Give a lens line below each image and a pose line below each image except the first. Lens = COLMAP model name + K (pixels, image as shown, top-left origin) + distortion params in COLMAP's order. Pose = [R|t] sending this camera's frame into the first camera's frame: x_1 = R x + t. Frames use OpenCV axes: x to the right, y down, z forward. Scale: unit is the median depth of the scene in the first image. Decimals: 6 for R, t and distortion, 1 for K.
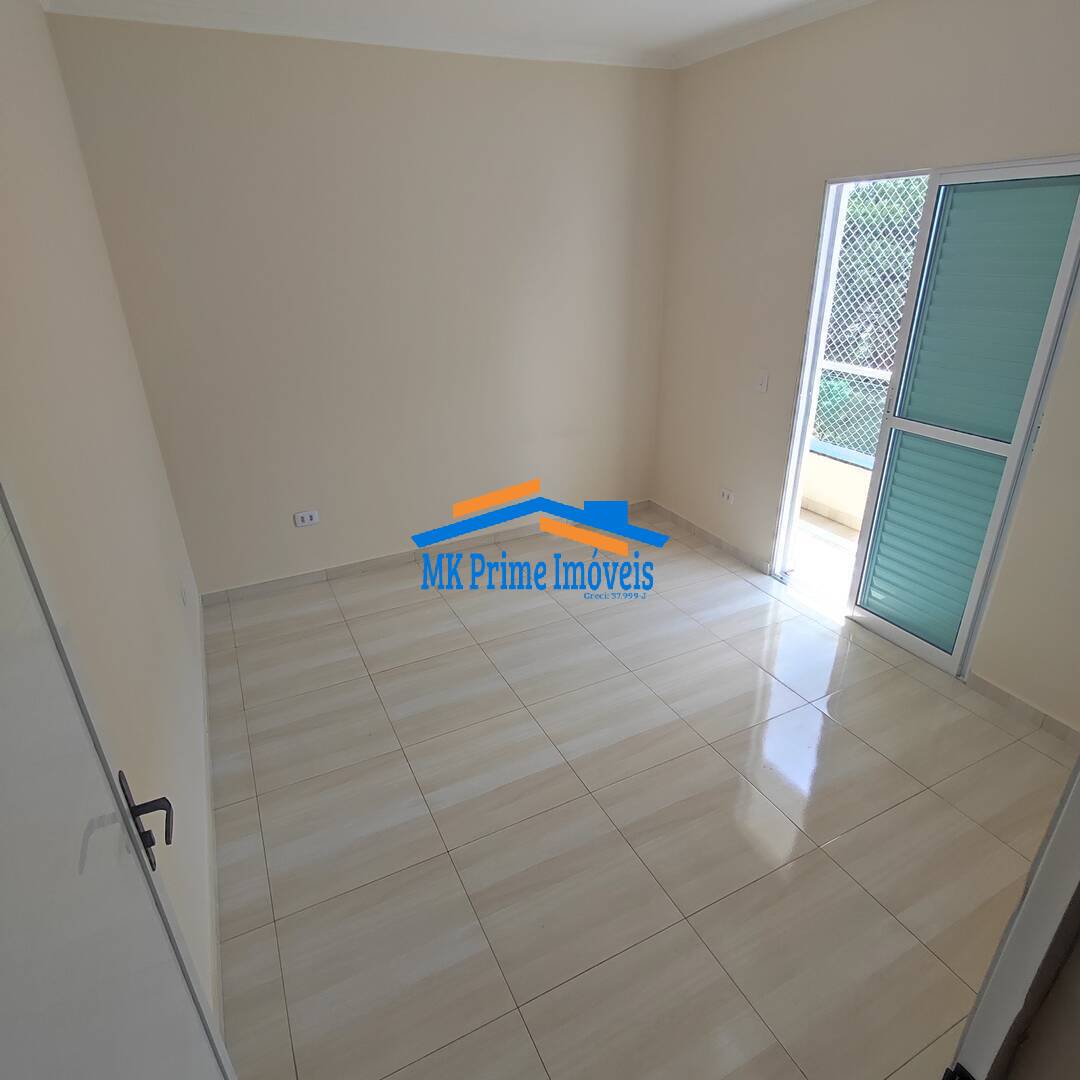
lens RADIAL K [[660.0, 0, 541.7], [0, 660.0, 538.4], [0, 0, 1]] dist [0.019503, -0.002443]
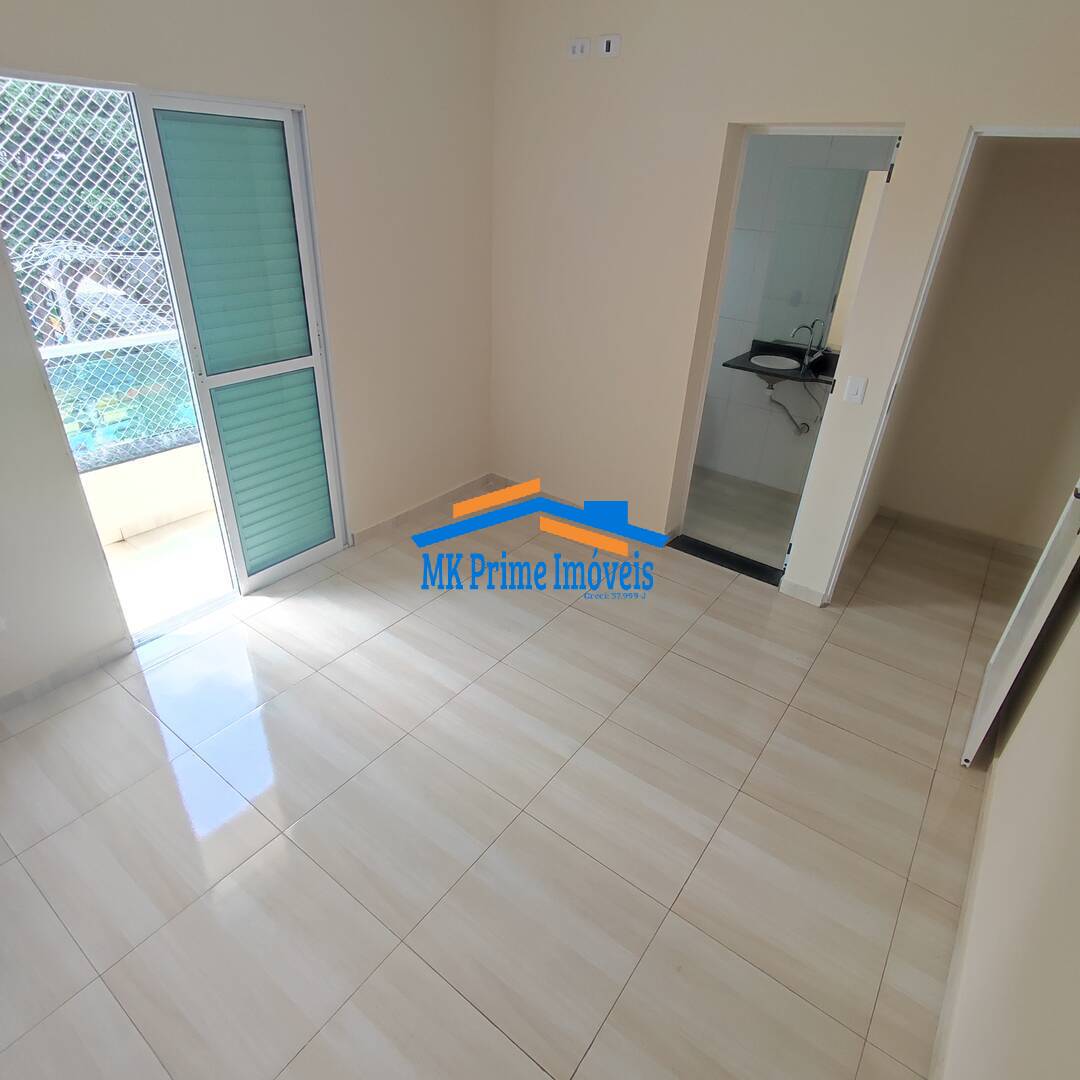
lens RADIAL K [[660.0, 0, 538.8], [0, 660.0, 531.3], [0, 0, 1]] dist [0.019503, -0.002443]
pose [[-0.439771, -0.436561, 0.784867, -0.507800], [0.340670, 0.727513, 0.595541, -0.446123], [-0.830991, 0.529282, -0.171216, 0.956719]]
